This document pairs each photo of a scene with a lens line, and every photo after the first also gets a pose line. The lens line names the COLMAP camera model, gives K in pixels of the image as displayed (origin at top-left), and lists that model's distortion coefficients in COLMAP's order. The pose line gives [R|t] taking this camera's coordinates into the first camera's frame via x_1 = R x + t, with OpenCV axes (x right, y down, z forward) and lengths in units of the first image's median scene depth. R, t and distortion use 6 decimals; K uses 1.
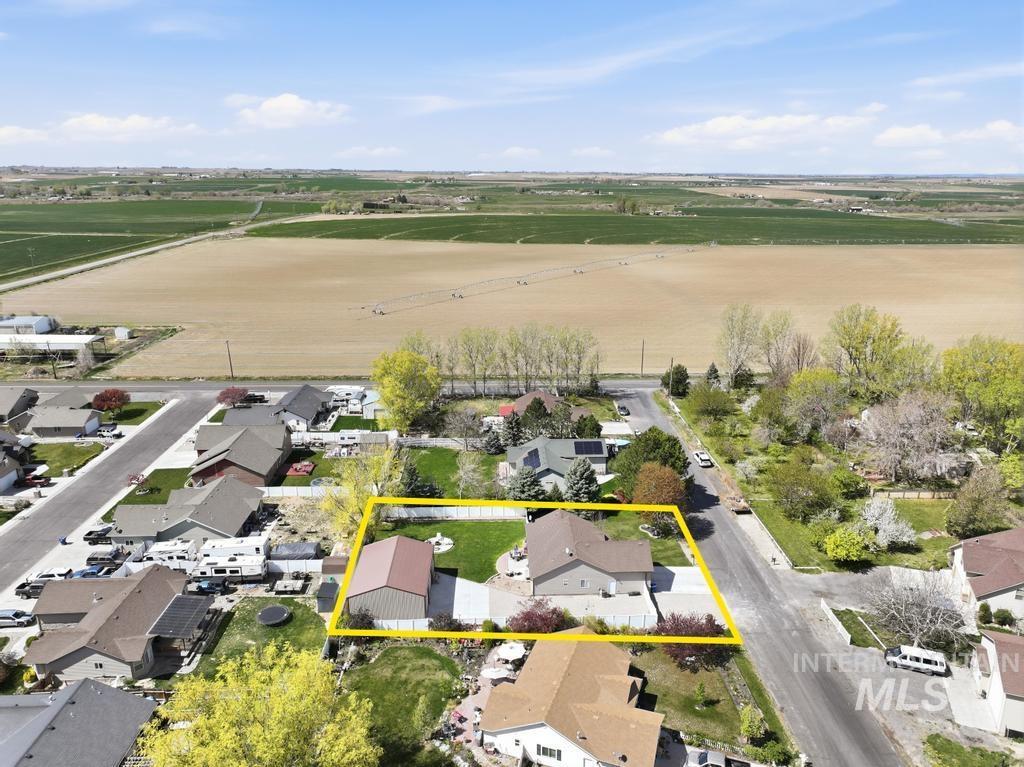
lens RADIAL K [[716.8, 0, 516.4], [0, 716.8, 381.3], [0, 0, 1]] dist [-0.001860, 0.020765]
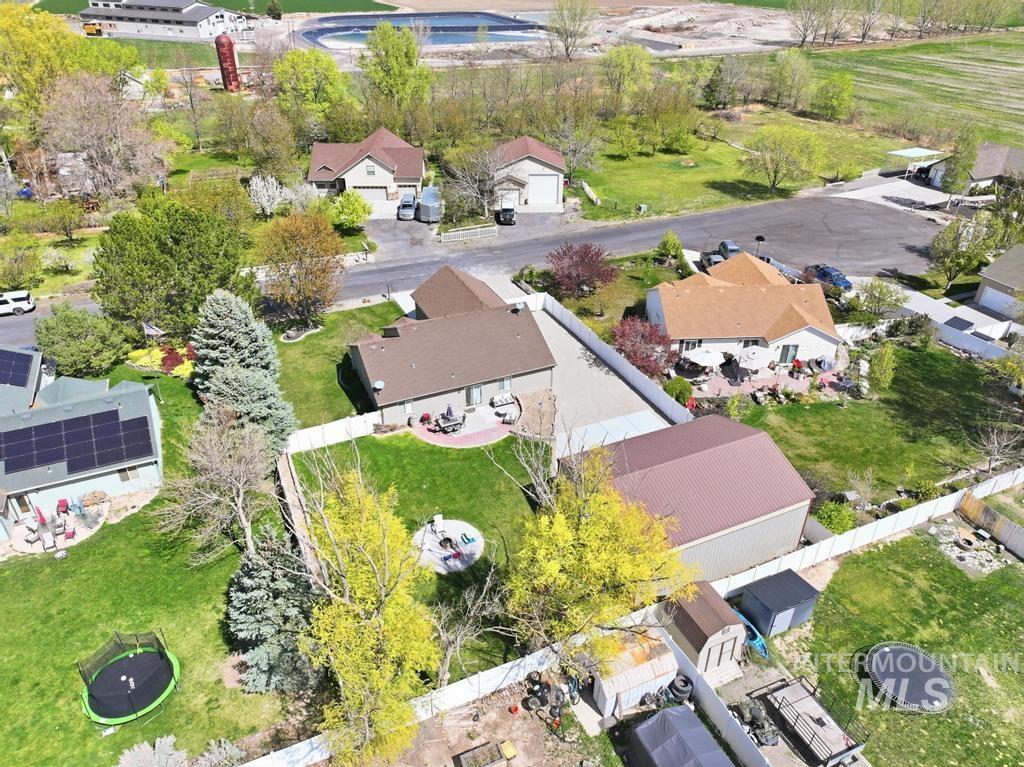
lens RADIAL K [[716.8, 0, 516.4], [0, 716.8, 381.3], [0, 0, 1]] dist [-0.001860, 0.020765]
pose [[-0.386542, -0.485349, 0.784233, -0.450126], [0.251705, 0.762530, 0.595981, -0.095723], [-0.887260, 0.427766, -0.172585, 1.093091]]
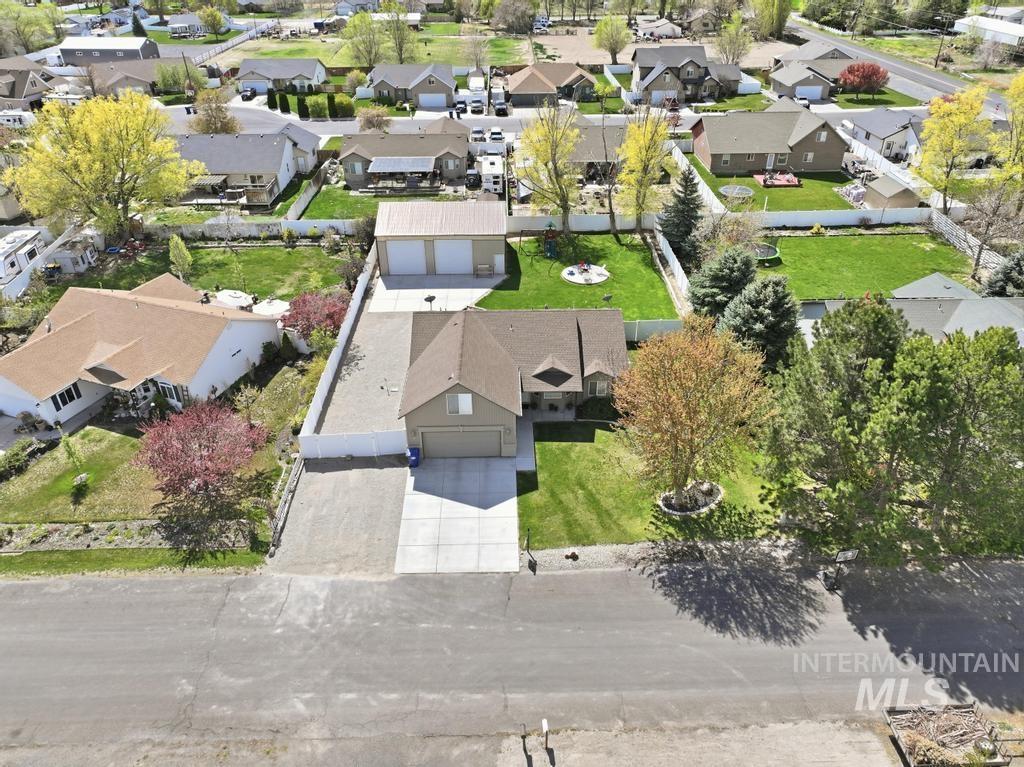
lens RADIAL K [[716.8, 0, 516.4], [0, 716.8, 381.3], [0, 0, 1]] dist [-0.001860, 0.020765]
pose [[-0.014948, 0.537054, -0.843416, 0.548378], [-0.274682, 0.808851, 0.519913, -0.018983], [0.961419, 0.239443, 0.135428, 0.958569]]
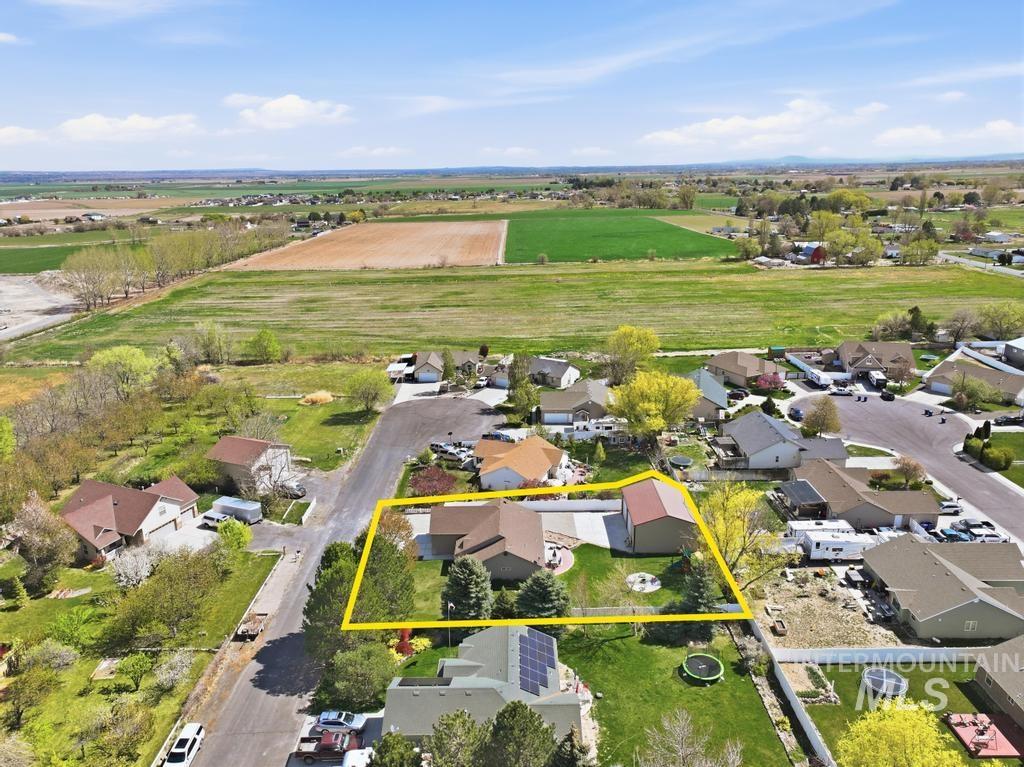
lens RADIAL K [[716.8, 0, 516.4], [0, 716.8, 381.3], [0, 0, 1]] dist [-0.001860, 0.020765]
pose [[-0.999478, 0.001910, 0.032246, 0.023571], [0.018953, 0.843019, 0.537550, -0.504427], [-0.026157, 0.537880, -0.842615, 1.772588]]
